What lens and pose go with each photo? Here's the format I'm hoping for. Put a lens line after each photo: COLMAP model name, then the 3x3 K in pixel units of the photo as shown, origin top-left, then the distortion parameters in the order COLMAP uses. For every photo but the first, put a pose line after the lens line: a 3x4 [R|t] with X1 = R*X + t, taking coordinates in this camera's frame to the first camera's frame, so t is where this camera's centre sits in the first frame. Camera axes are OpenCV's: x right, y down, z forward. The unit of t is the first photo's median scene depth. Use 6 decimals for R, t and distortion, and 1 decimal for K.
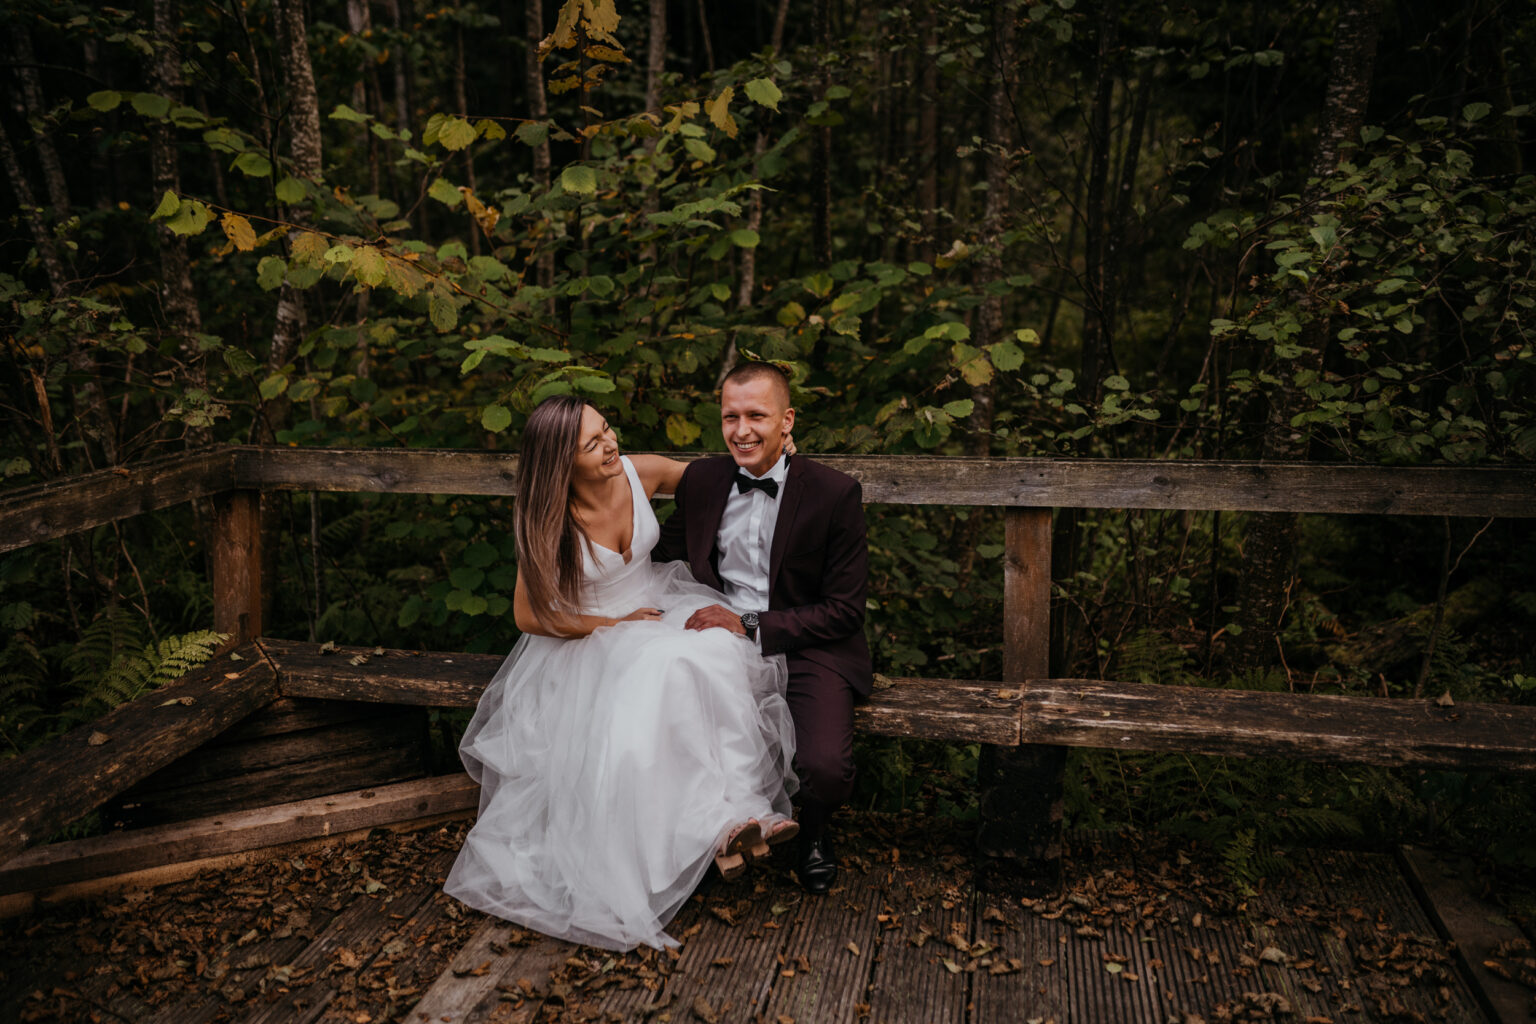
lens RADIAL K [[1470.7, 0, 768.0], [0, 1470.7, 512.0], [0, 0, 1]] dist [0.061671, -0.098650]
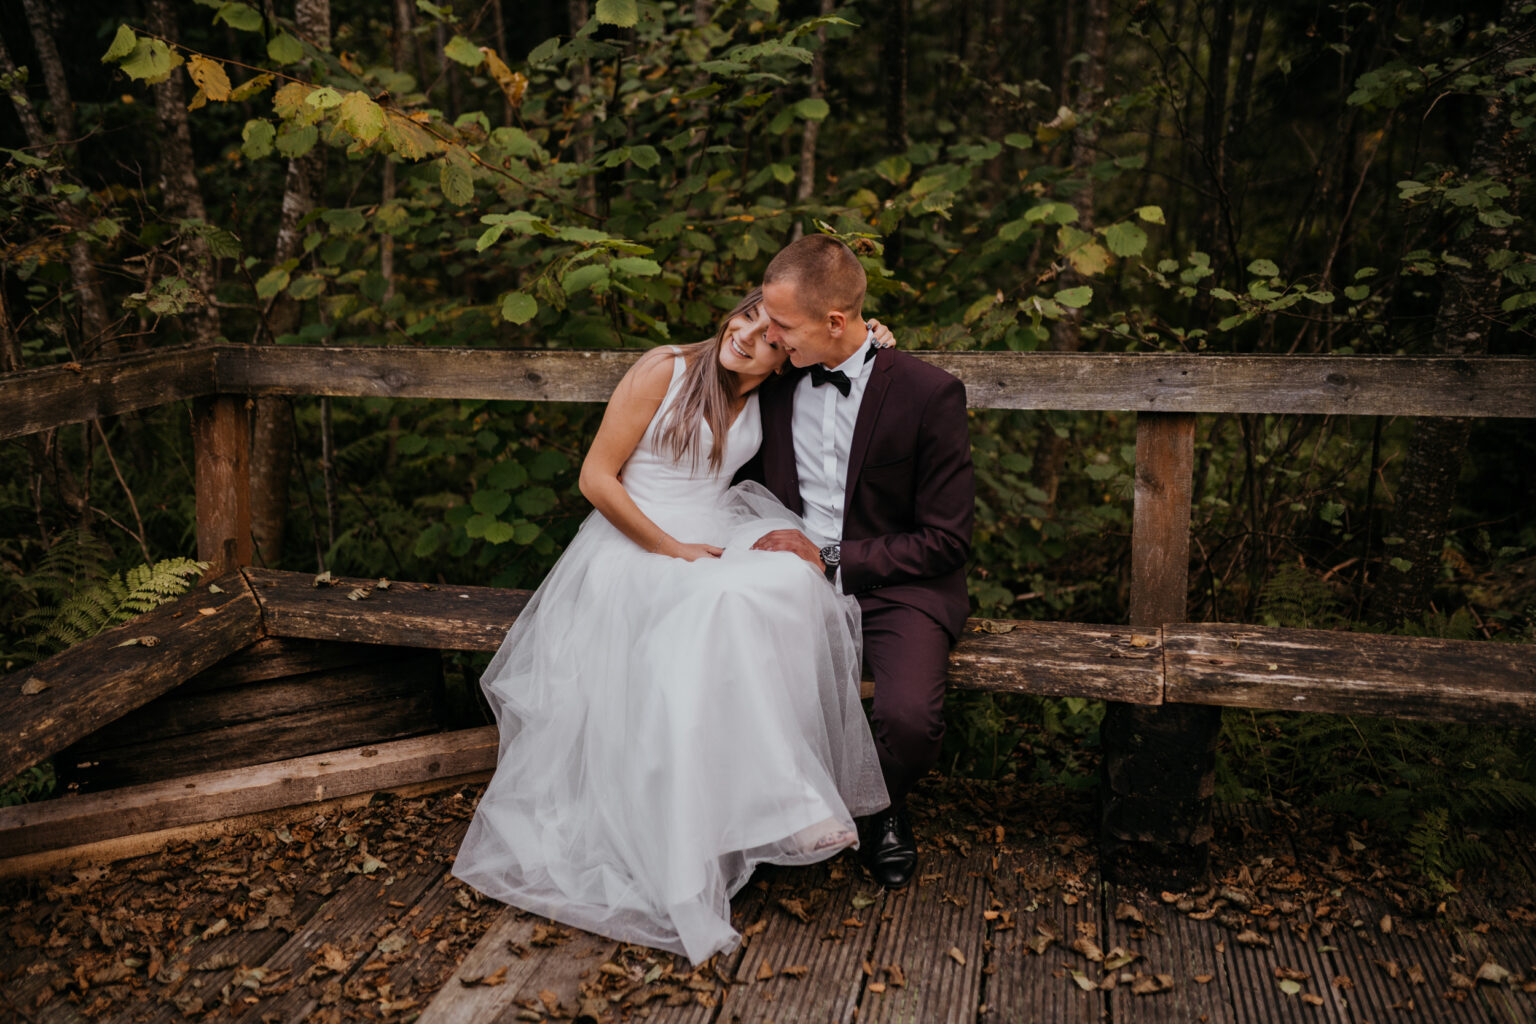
lens RADIAL K [[1470.7, 0, 768.0], [0, 1470.7, 512.0], [0, 0, 1]] dist [0.061671, -0.098650]
pose [[0.999513, 0.004941, -0.030805, -0.019252], [-0.003670, 0.999144, 0.041206, 0.019727], [0.030982, -0.041072, 0.998676, 0.184037]]
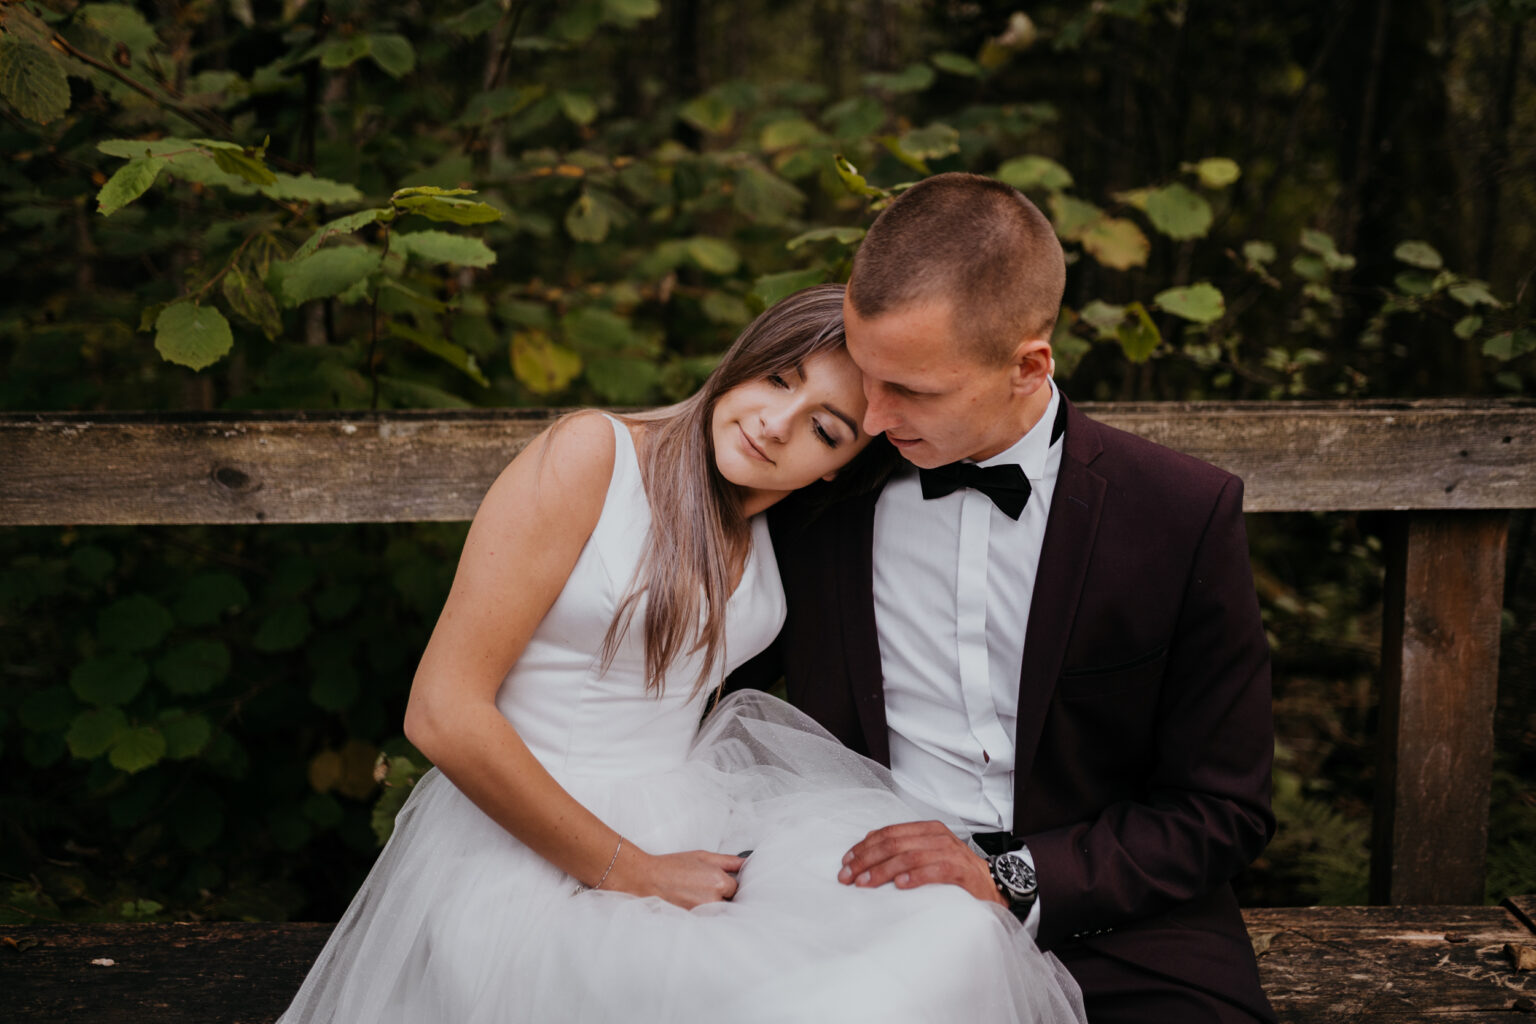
lens RADIAL K [[1470.7, 0, 768.0], [0, 1470.7, 512.0], [0, 0, 1]] dist [0.061671, -0.098650]
pose [[0.966588, -0.043194, 0.252669, -0.156461], [0.032689, 0.998424, 0.045626, -0.032453], [-0.254241, -0.035842, 0.966476, 0.644676]]
